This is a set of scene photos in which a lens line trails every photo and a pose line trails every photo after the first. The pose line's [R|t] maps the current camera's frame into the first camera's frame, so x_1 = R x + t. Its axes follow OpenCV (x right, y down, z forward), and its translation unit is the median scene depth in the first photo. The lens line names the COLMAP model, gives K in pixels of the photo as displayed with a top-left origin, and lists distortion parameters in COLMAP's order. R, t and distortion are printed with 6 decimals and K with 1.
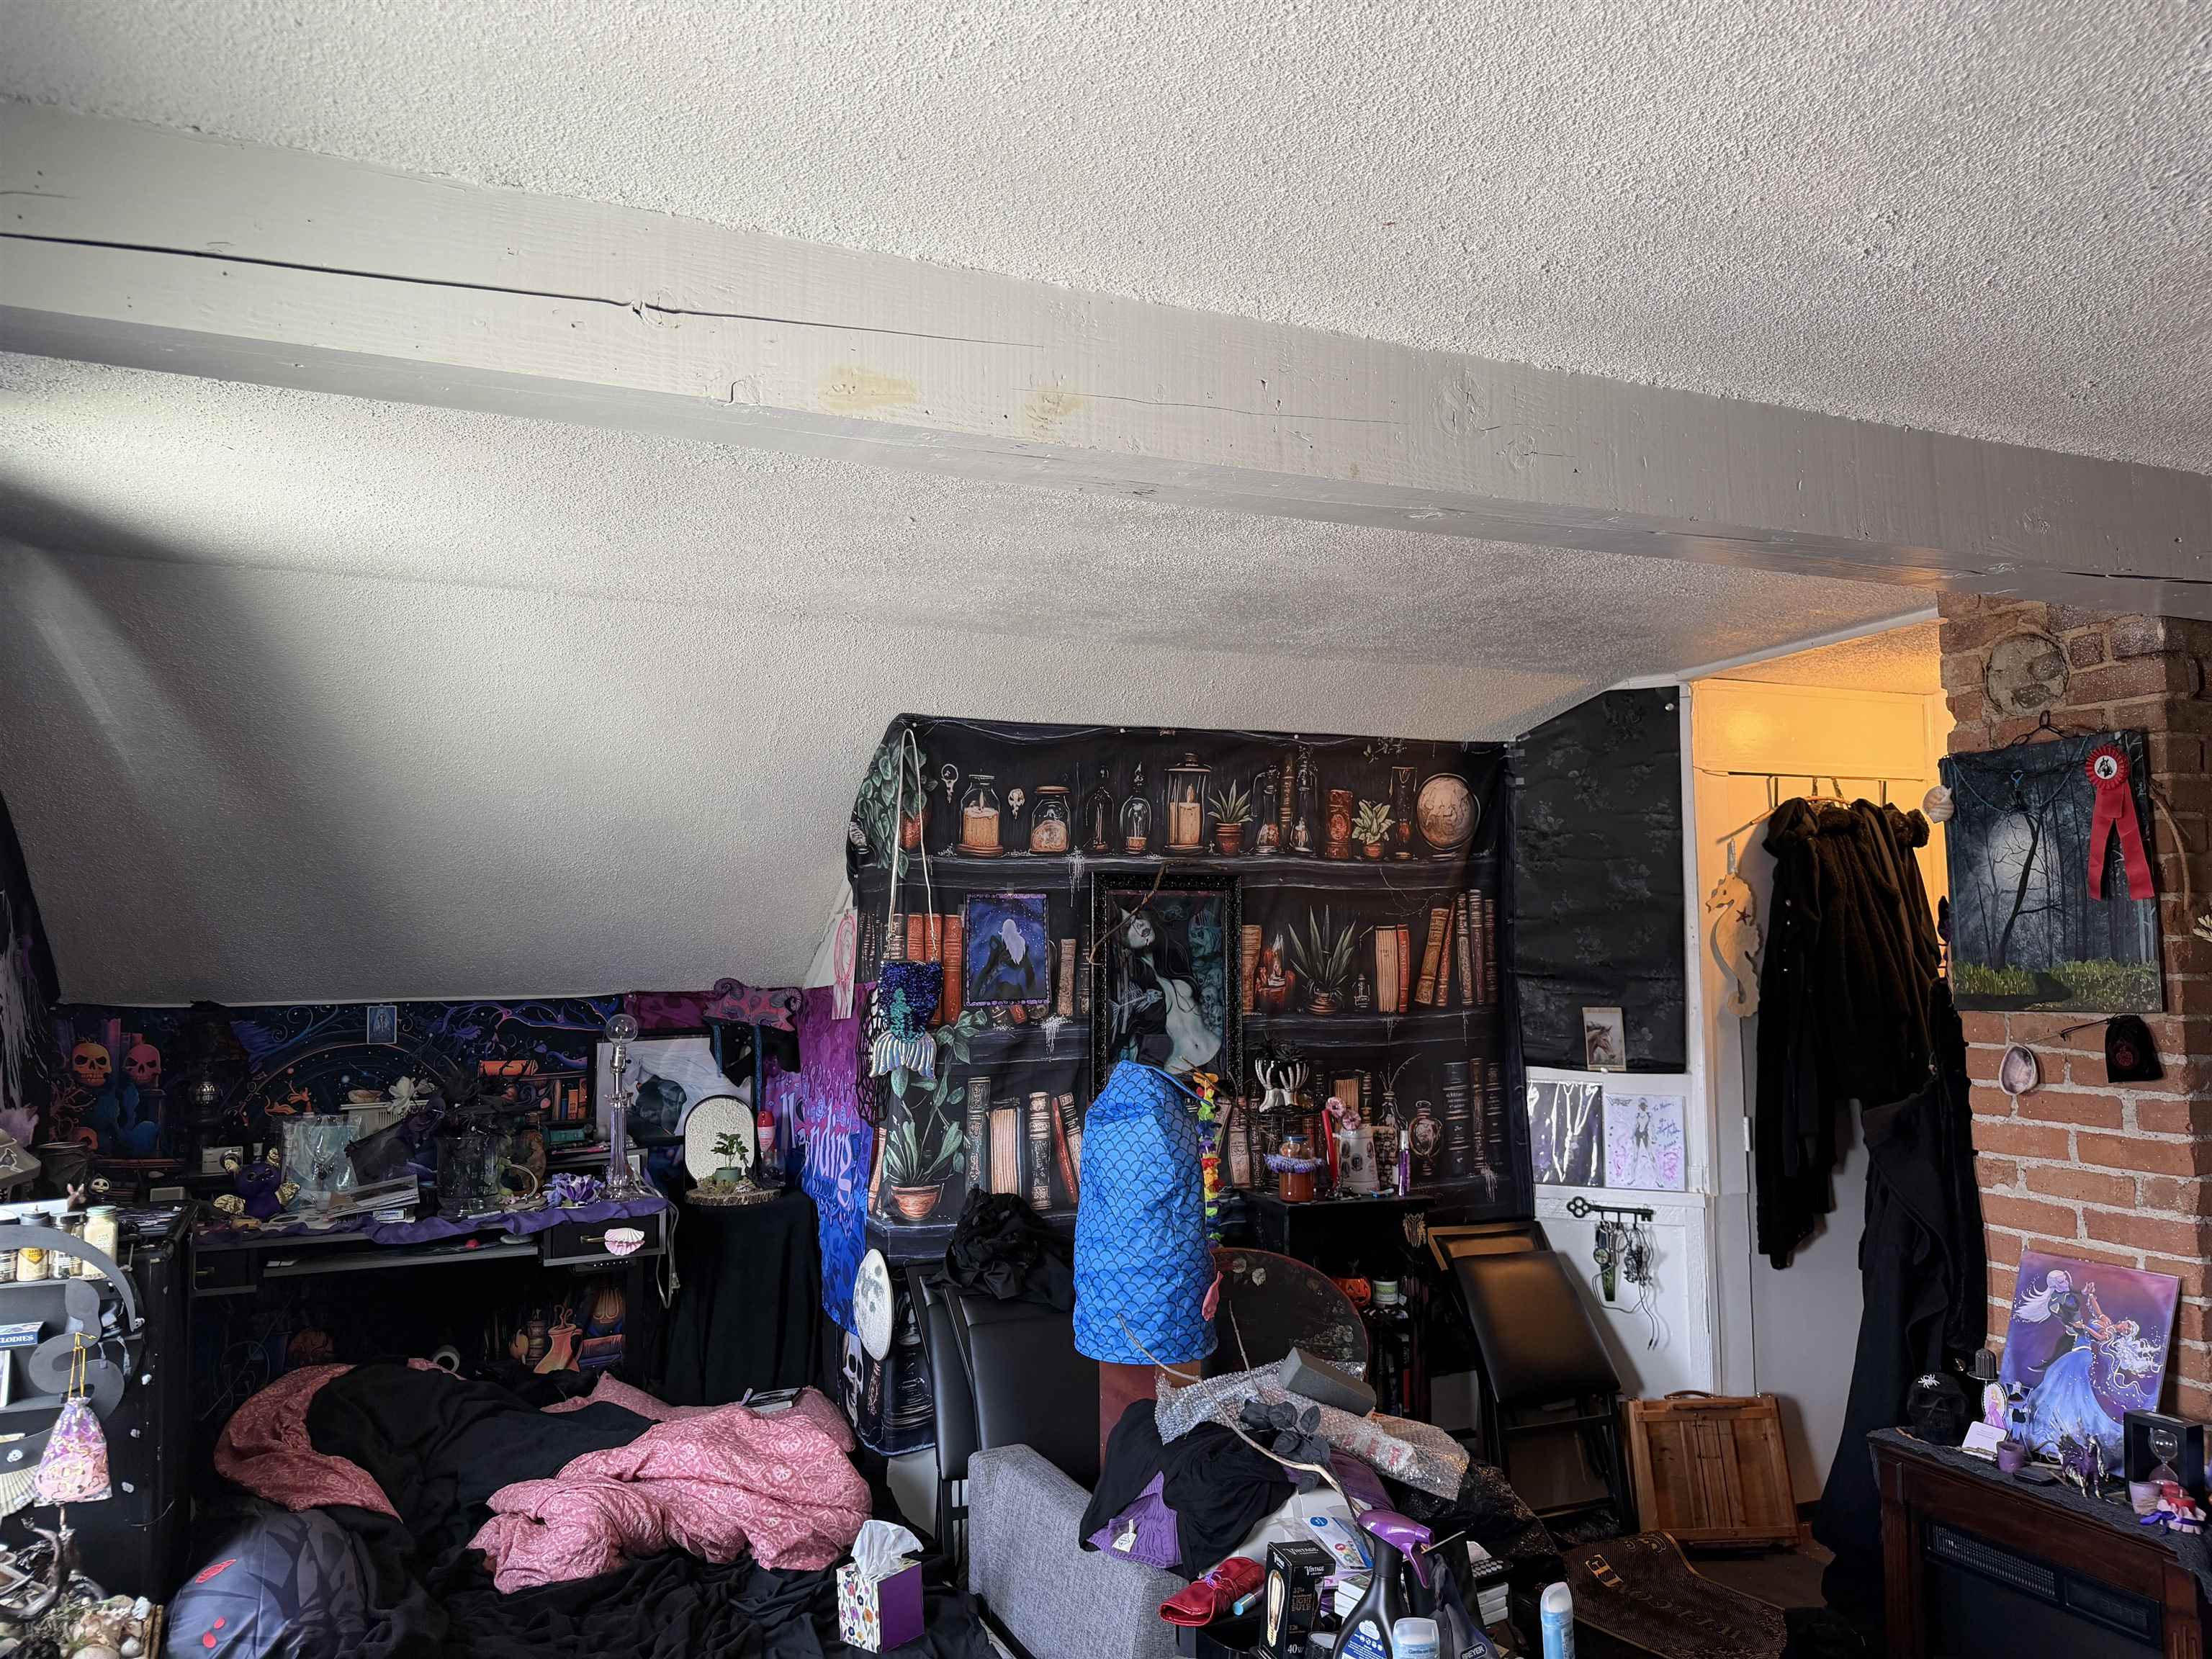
lens RADIAL K [[1579.0, 0, 1097.8], [0, 1579.0, 832.6], [0, 0, 1]] dist [-0.013637, -0.002370]
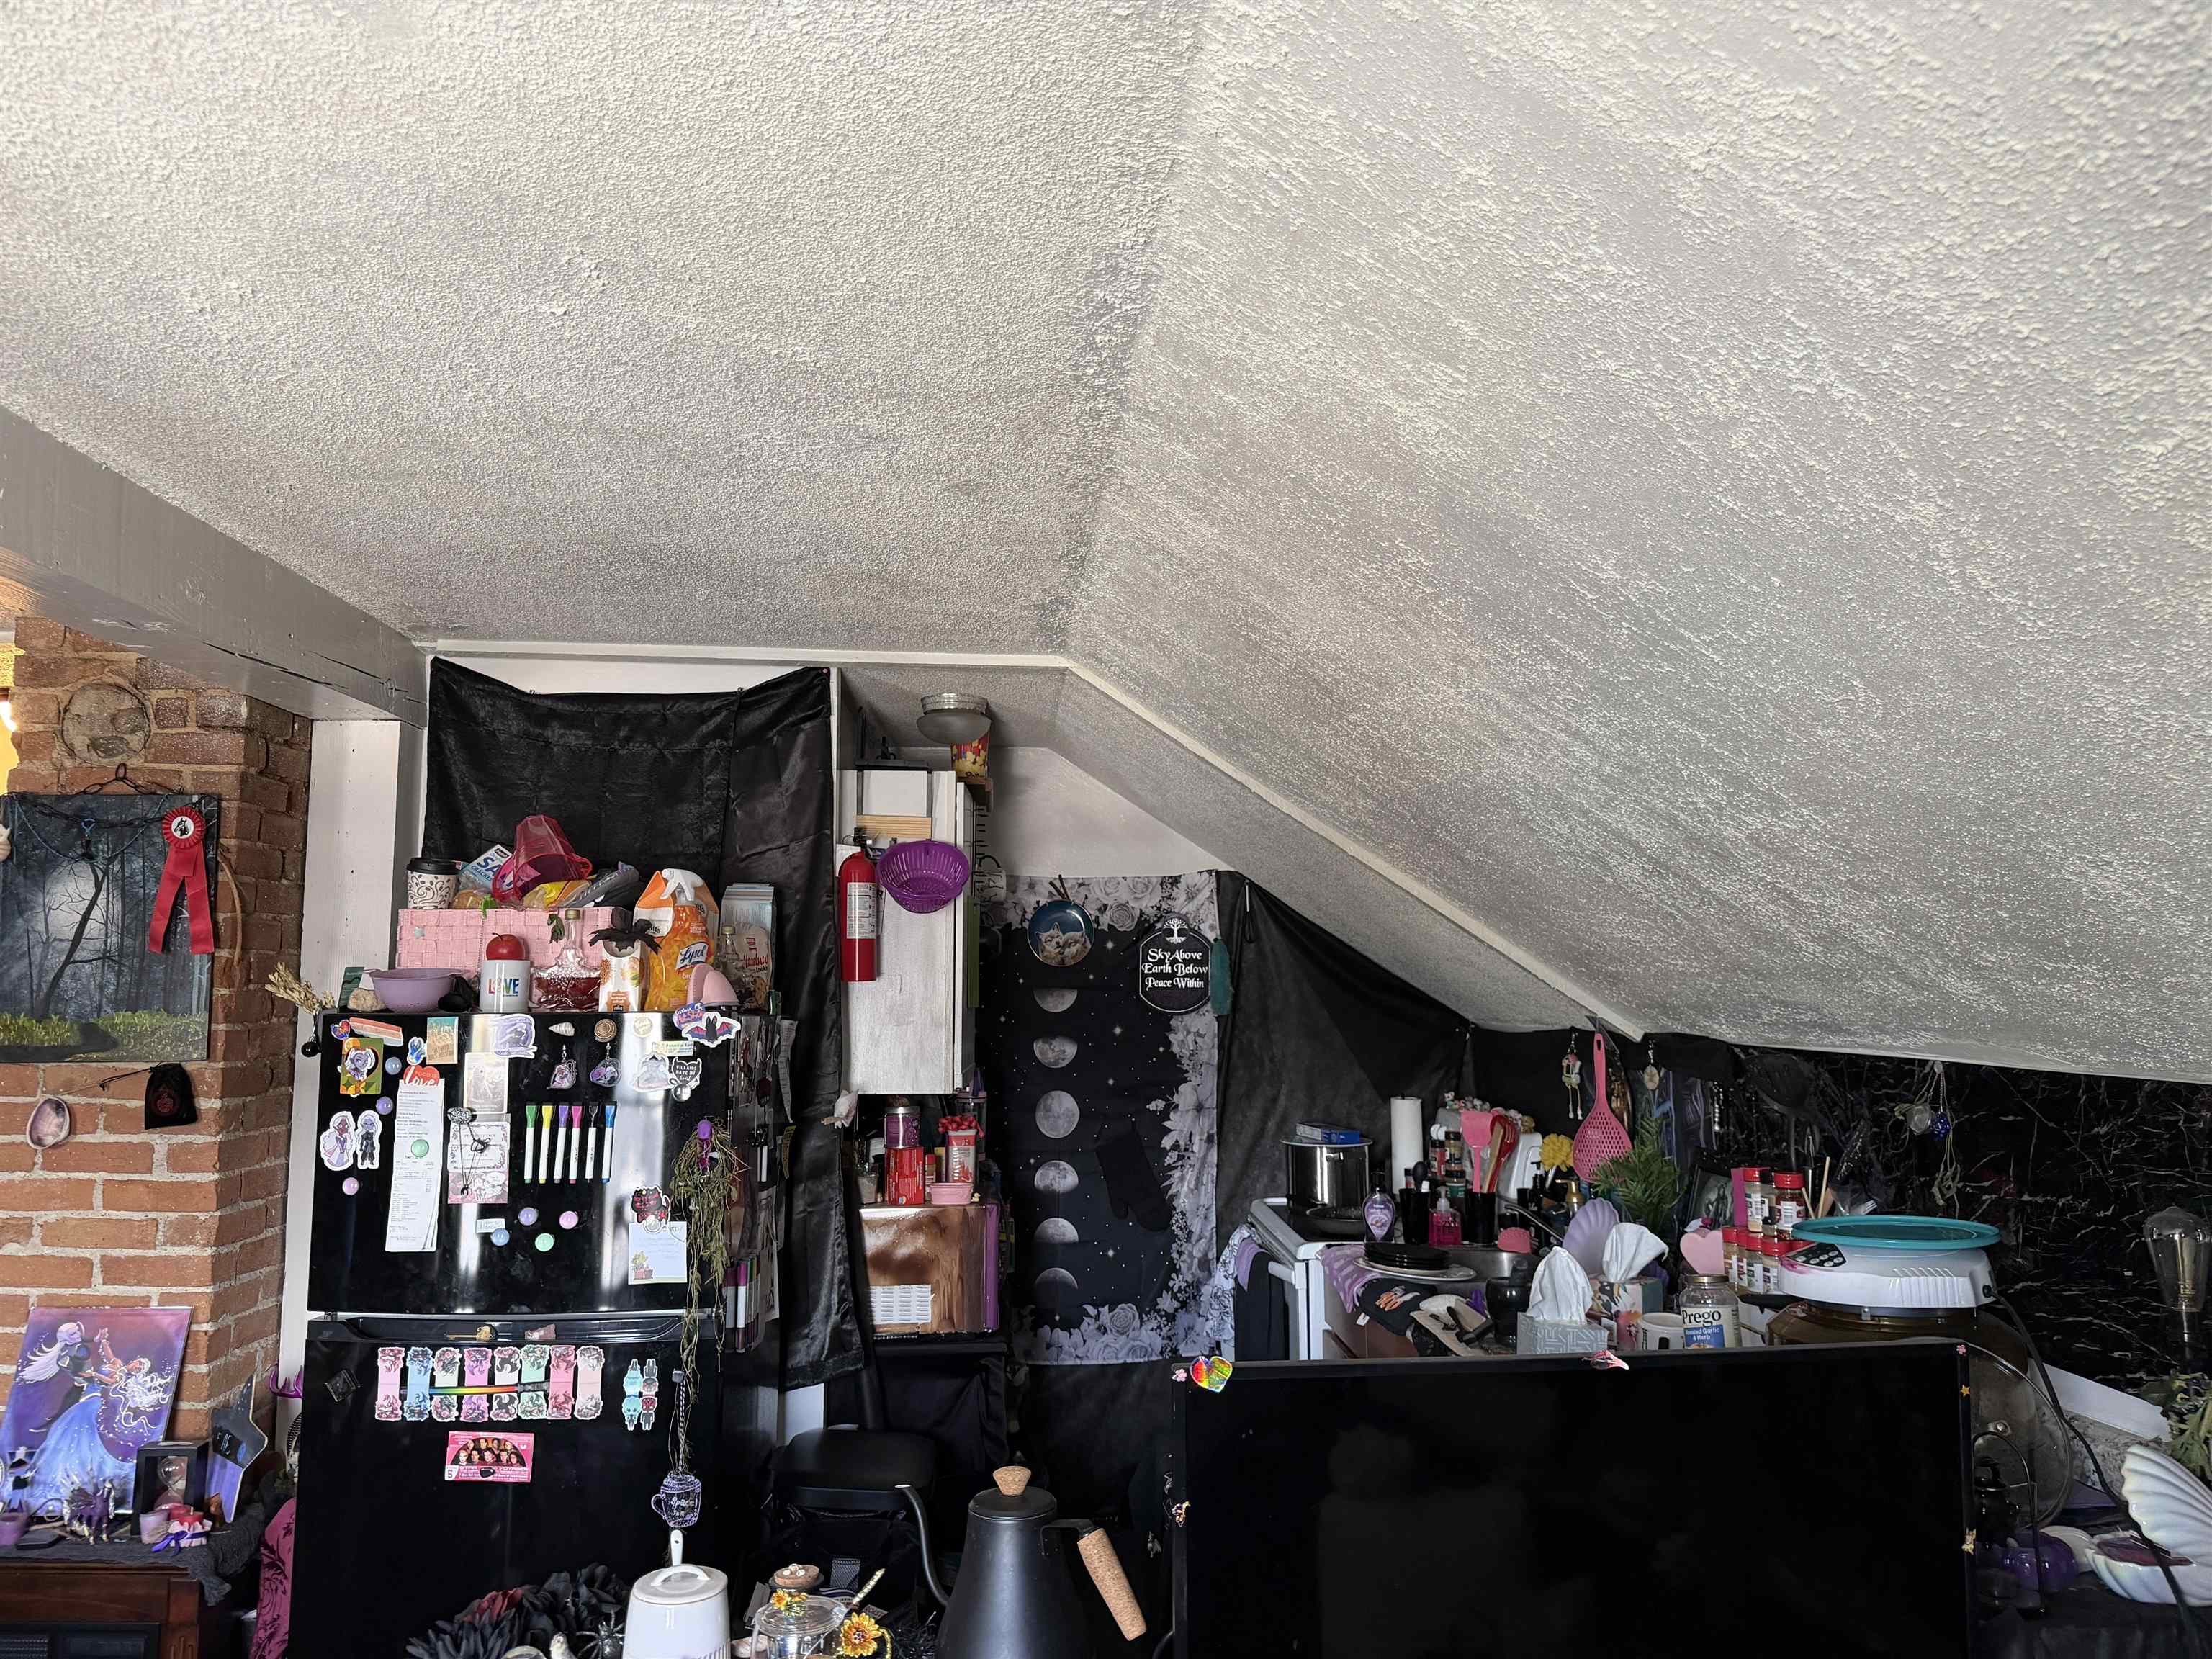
lens RADIAL K [[1579.0, 0, 1097.0], [0, 1579.0, 825.6], [0, 0, 1]] dist [-0.013637, -0.002370]
pose [[0.315452, 0.106818, 0.942910, -0.157036], [-0.082649, 0.992961, -0.084838, -0.004003], [-0.945335, -0.051168, 0.322060, 0.080637]]
